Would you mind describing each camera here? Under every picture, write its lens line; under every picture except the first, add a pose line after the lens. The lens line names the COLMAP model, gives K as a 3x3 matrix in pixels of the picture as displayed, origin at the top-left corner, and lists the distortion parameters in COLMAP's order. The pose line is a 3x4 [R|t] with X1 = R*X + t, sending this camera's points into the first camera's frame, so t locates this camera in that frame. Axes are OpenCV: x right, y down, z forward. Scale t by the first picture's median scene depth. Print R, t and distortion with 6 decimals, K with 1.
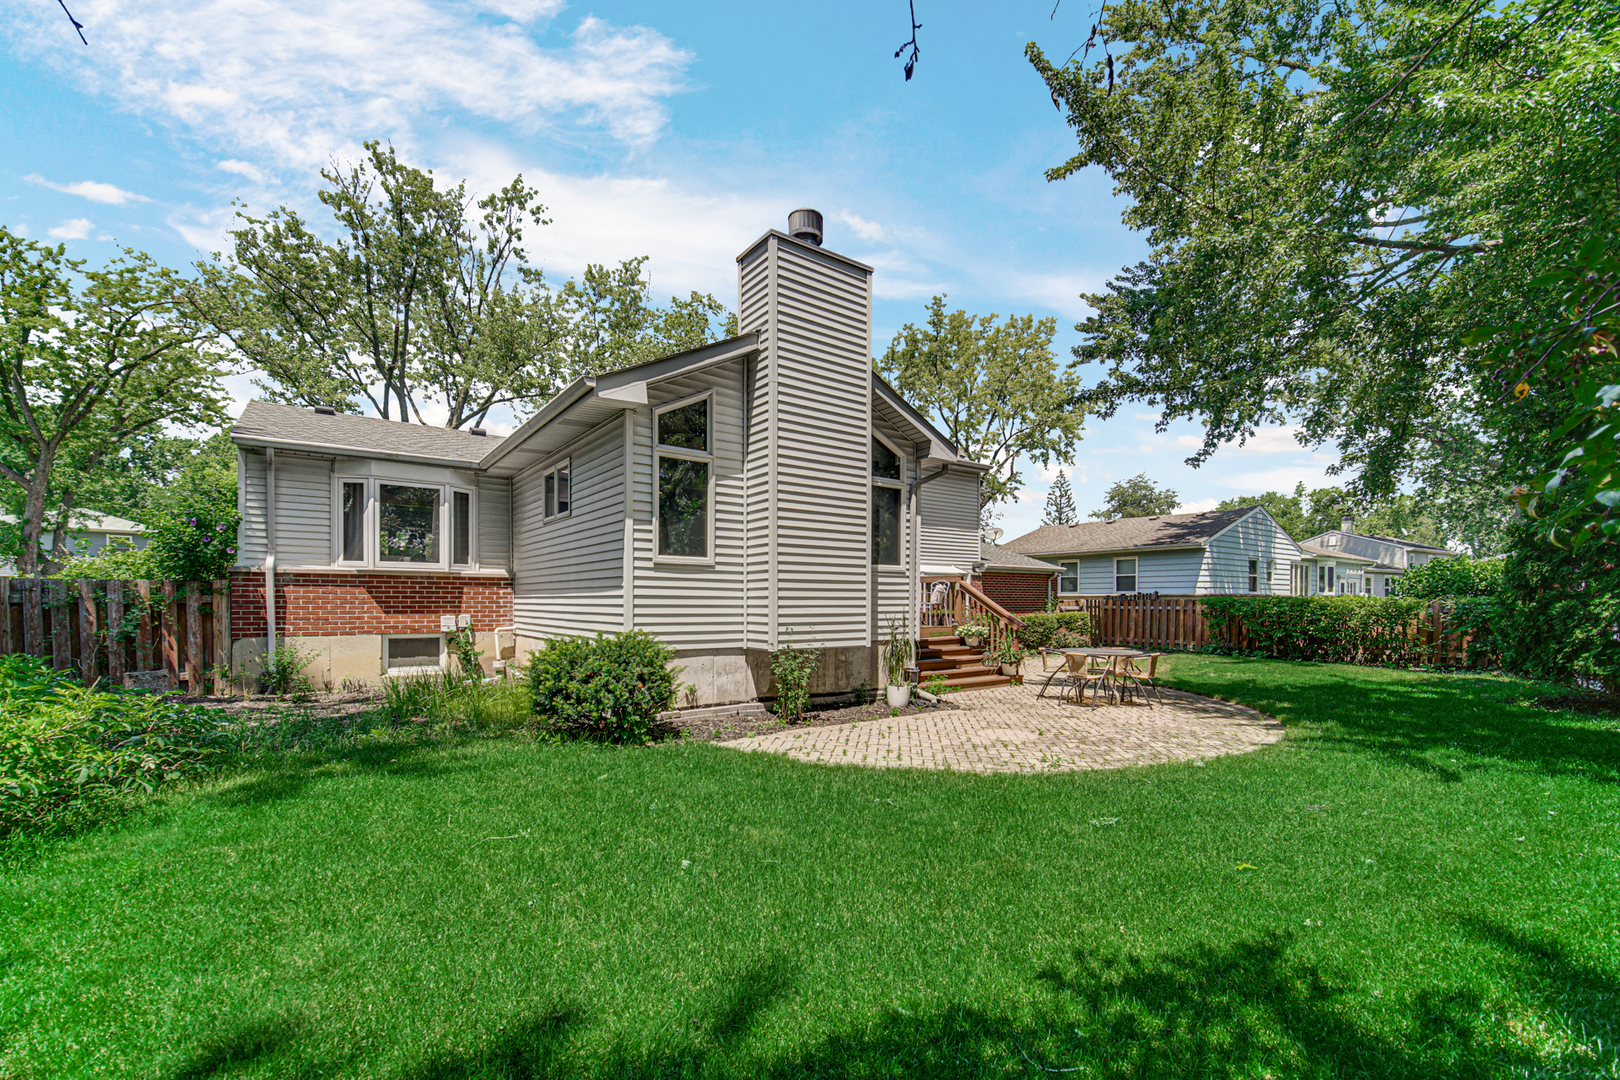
lens RADIAL K [[668.8, 0, 826.6], [0, 668.8, 622.6], [0, 0, 1]] dist [-0.003789, 0.000110]
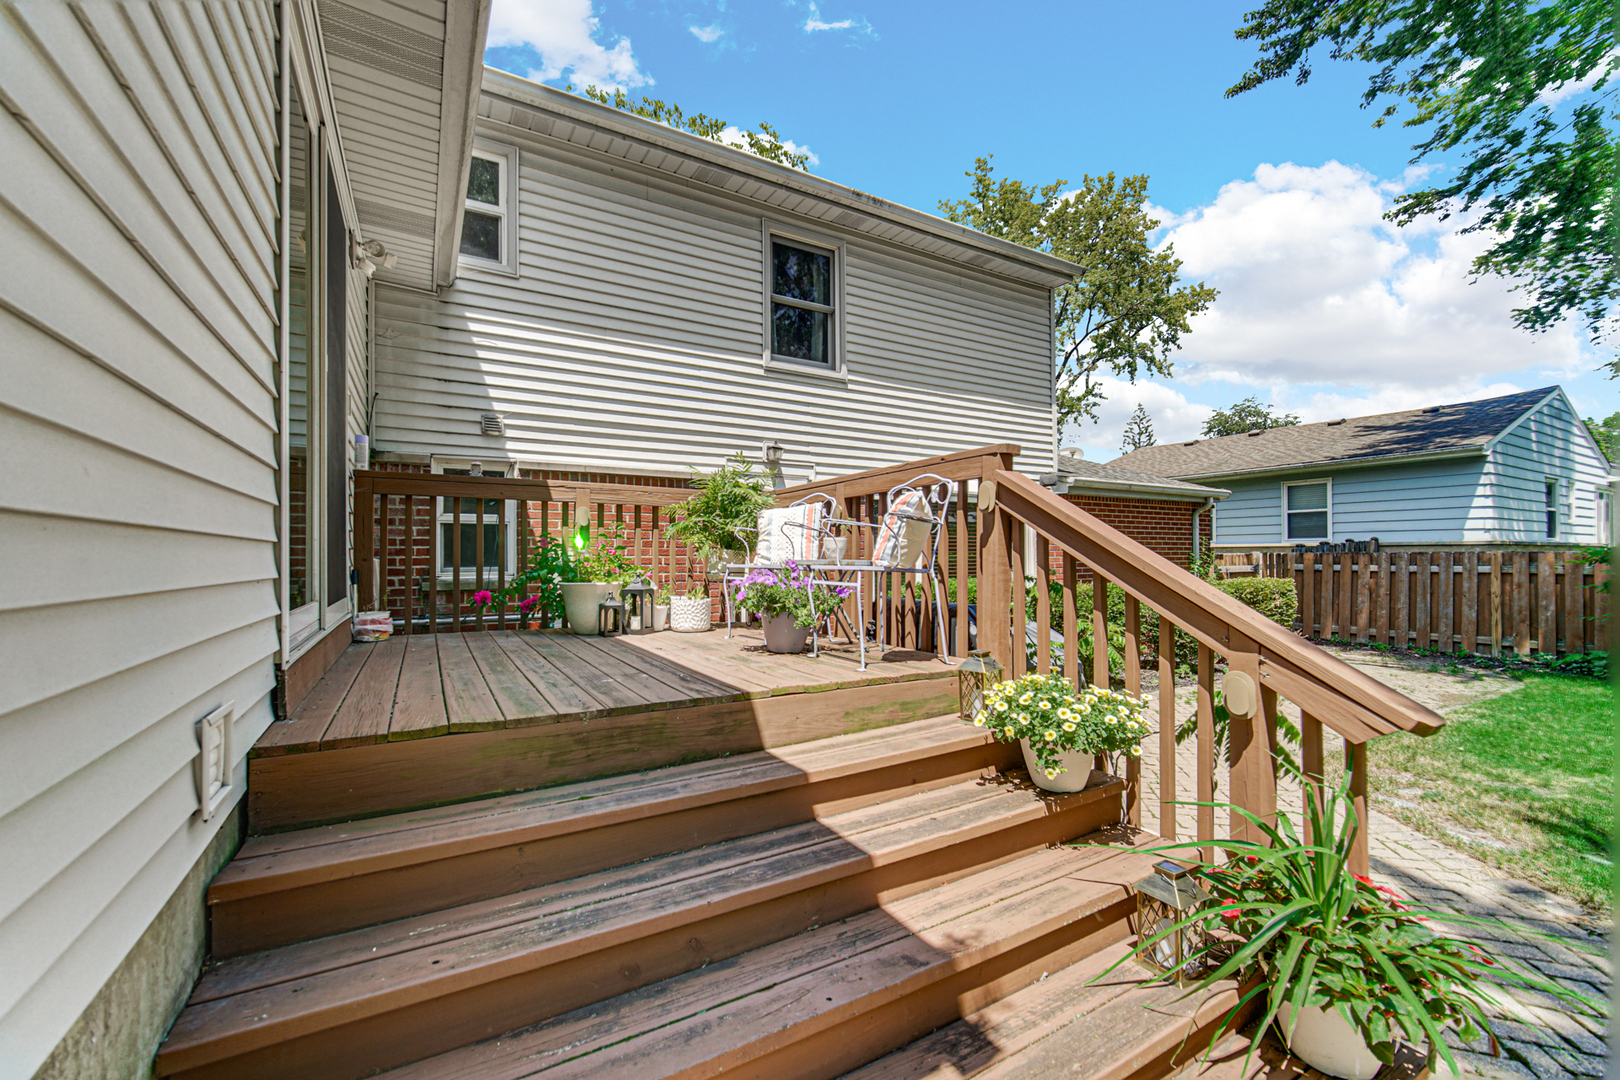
lens RADIAL K [[668.8, 0, 800.6], [0, 668.8, 548.9], [0, 0, 1]] dist [-0.003789, 0.000110]
pose [[0.992529, -0.003519, -0.121959, 0.076377], [-0.001686, 0.999093, -0.042552, -0.011765], [0.121999, 0.042439, 0.991623, 0.364907]]
